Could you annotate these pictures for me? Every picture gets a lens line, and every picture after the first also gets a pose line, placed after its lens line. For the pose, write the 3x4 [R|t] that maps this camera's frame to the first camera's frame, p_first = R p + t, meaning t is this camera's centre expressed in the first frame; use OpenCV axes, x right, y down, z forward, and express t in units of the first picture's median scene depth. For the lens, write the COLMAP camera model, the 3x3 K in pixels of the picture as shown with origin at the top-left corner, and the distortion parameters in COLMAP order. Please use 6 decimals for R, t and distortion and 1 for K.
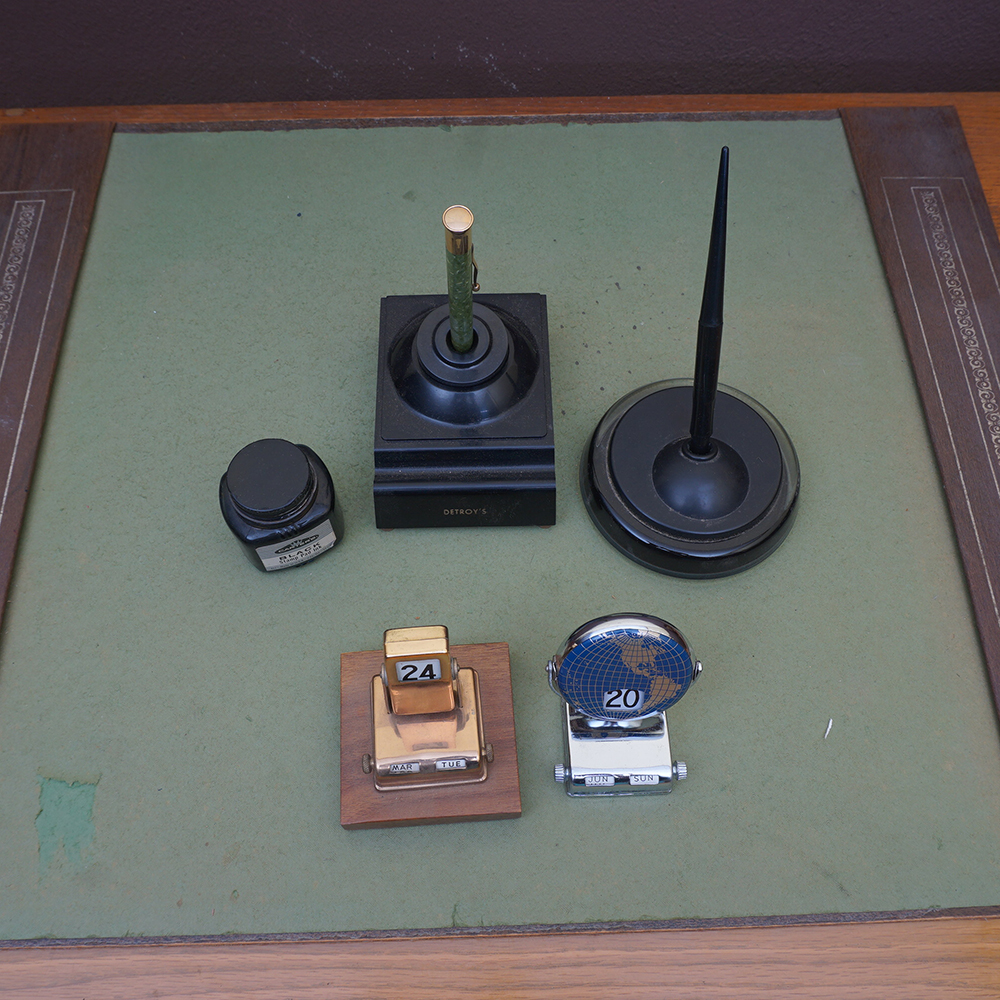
lens RADIAL K [[1022.6, 0, 505.9], [0, 1022.6, 508.5], [0, 0, 1]] dist [-0.028906, 0.000000]
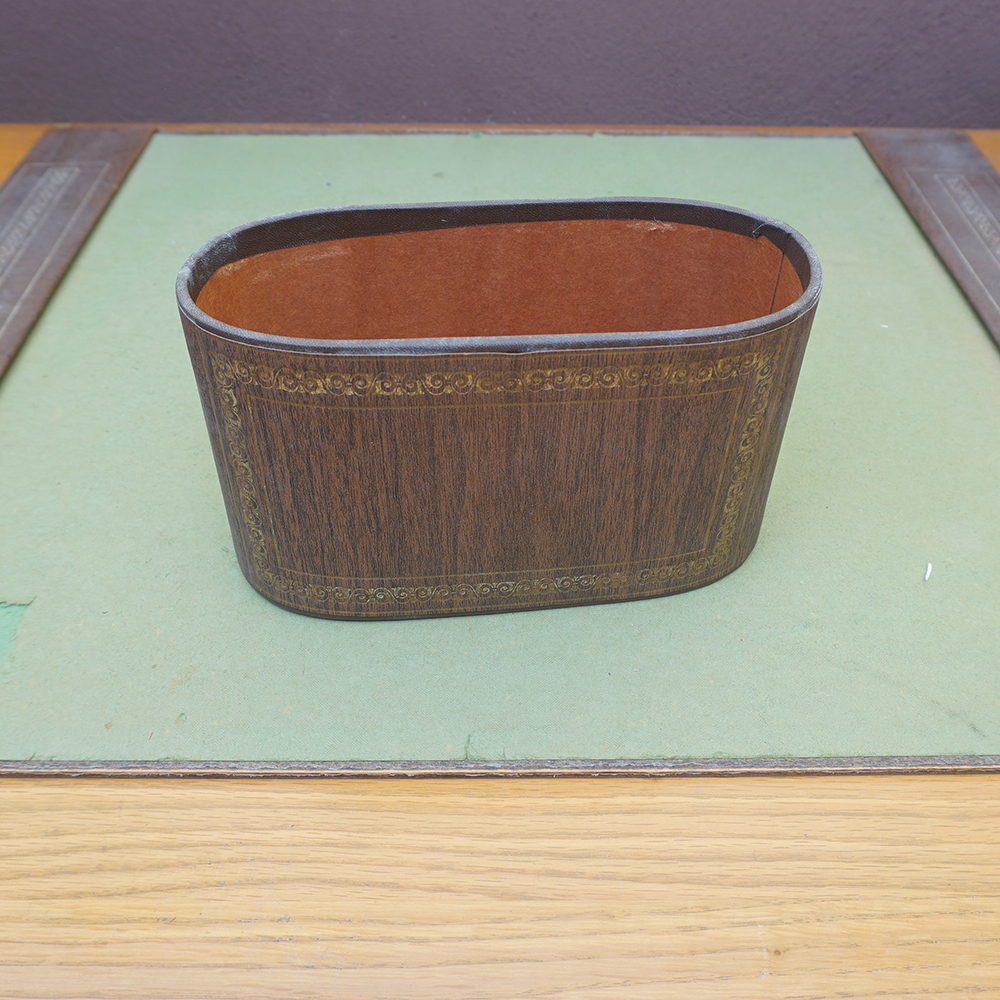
lens RADIAL K [[1022.6, 0, 502.9], [0, 1022.6, 502.6], [0, 0, 1]] dist [-0.028906, 0.000000]
pose [[0.999753, 0.020211, -0.009264, -0.018110], [-0.022153, 0.940860, -0.338072, 0.419474], [0.001883, 0.338193, 0.941075, 0.194537]]
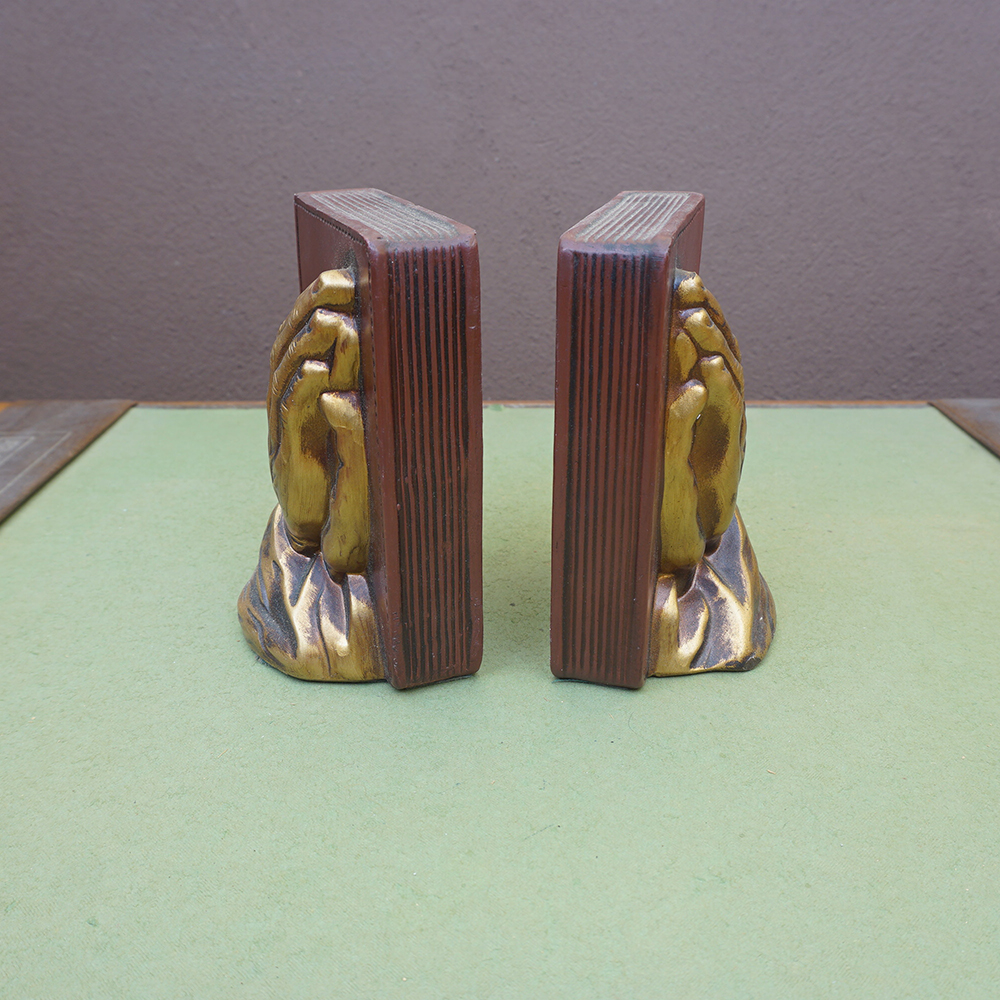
lens RADIAL K [[1022.6, 0, 504.5], [0, 1022.6, 491.4], [0, 0, 1]] dist [-0.028906, 0.000000]
pose [[0.999460, 0.009823, -0.031358, -0.029484], [-0.027589, 0.769257, -0.638343, 0.338094], [0.017852, 0.638864, 0.769113, 0.445975]]
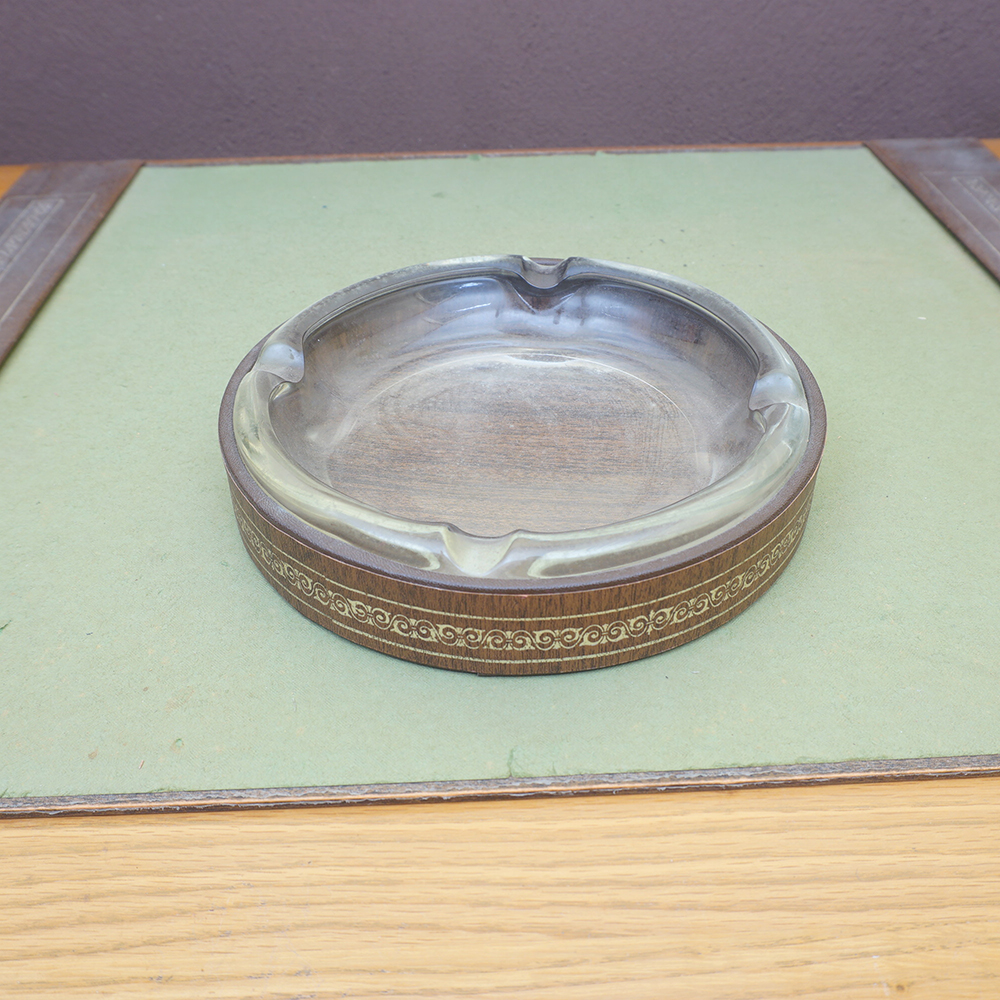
lens RADIAL K [[1022.6, 0, 503.2], [0, 1022.6, 499.5], [0, 0, 1]] dist [-0.028906, 0.000000]
pose [[0.999853, -0.016943, -0.002787, -0.043805], [0.014250, 0.909338, -0.415815, 0.447571], [0.009579, 0.415714, 0.909445, 0.291229]]
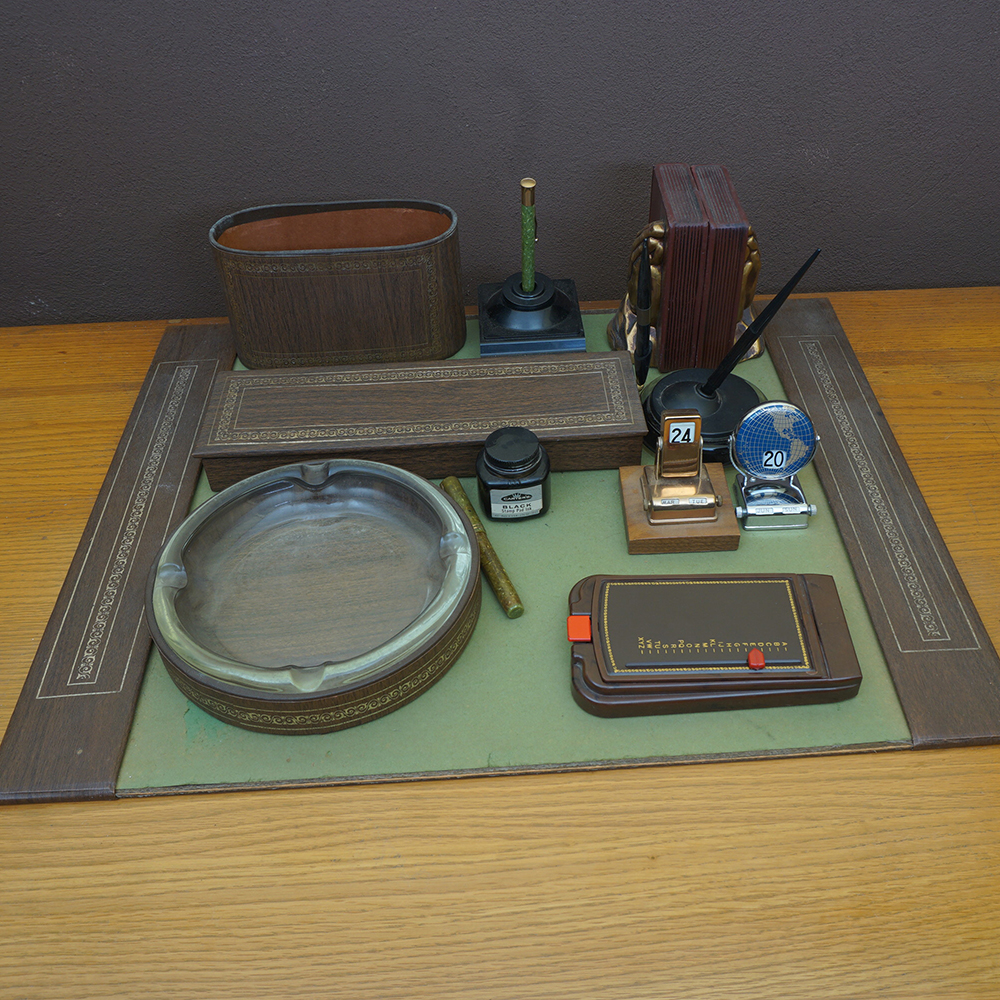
lens RADIAL K [[1022.6, 0, 551.7], [0, 1022.6, 513.6], [0, 0, 1]] dist [-0.028906, 0.000000]
pose [[0.999391, -0.030695, 0.016618, 0.018375], [0.034454, 0.943786, -0.328756, 0.468375], [-0.005593, 0.329129, 0.944269, -0.357122]]
